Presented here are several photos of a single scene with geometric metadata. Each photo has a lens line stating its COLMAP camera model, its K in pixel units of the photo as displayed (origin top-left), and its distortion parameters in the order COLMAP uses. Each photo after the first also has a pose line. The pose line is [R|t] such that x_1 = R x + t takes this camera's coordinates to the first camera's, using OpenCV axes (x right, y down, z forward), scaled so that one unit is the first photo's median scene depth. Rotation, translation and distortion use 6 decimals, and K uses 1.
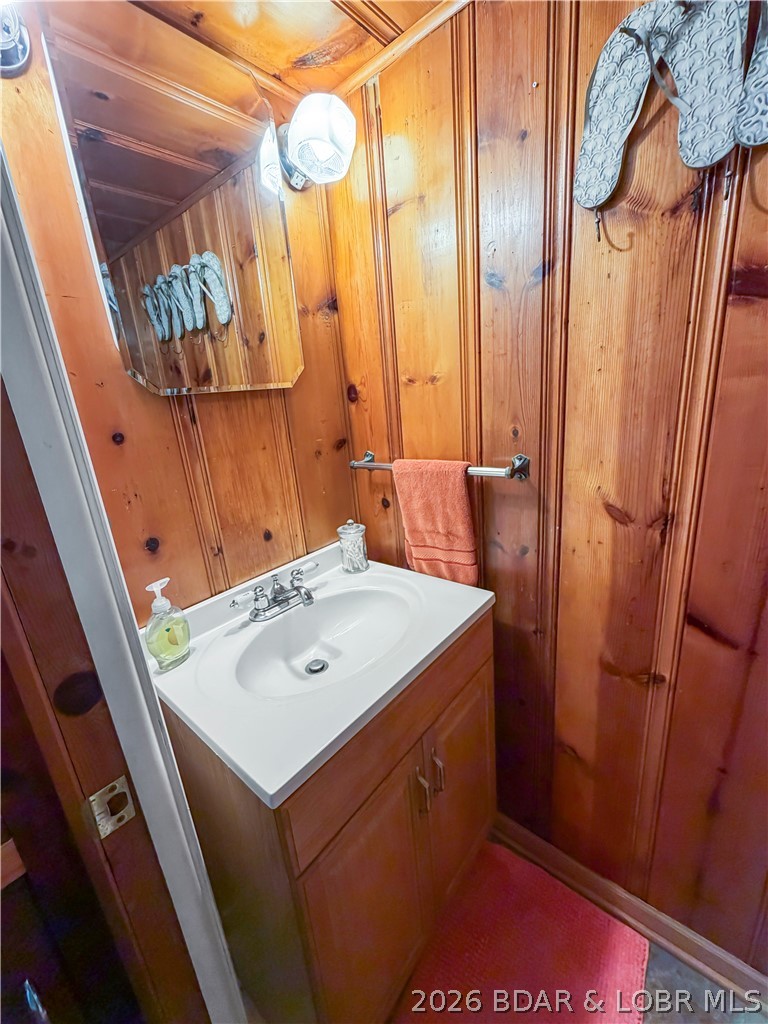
lens RADIAL K [[413.9, 0, 384.0], [0, 413.9, 512.0], [0, 0, 1]] dist [-0.002887, 0.000173]
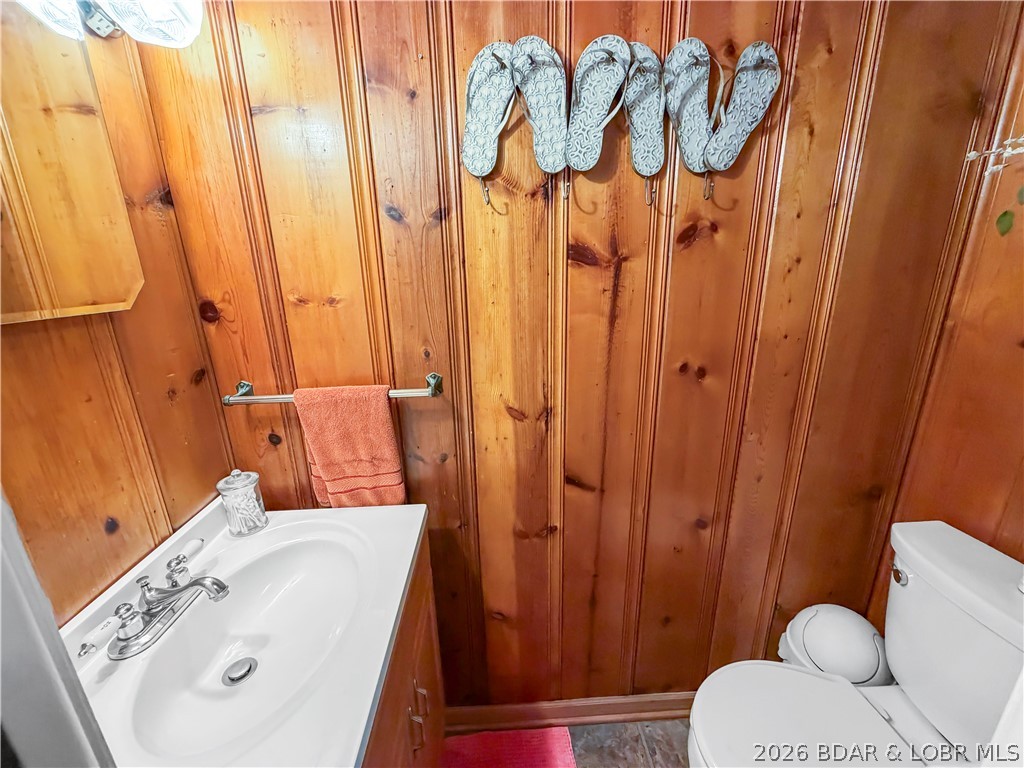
lens RADIAL K [[413.9, 0, 510.7], [0, 413.9, 386.1], [0, 0, 1]] dist [-0.002887, 0.000173]
pose [[0.729202, -0.123983, 0.672973, -0.251004], [0.150297, 0.988453, 0.019249, -0.090553], [-0.667589, 0.087110, 0.739416, 0.052230]]
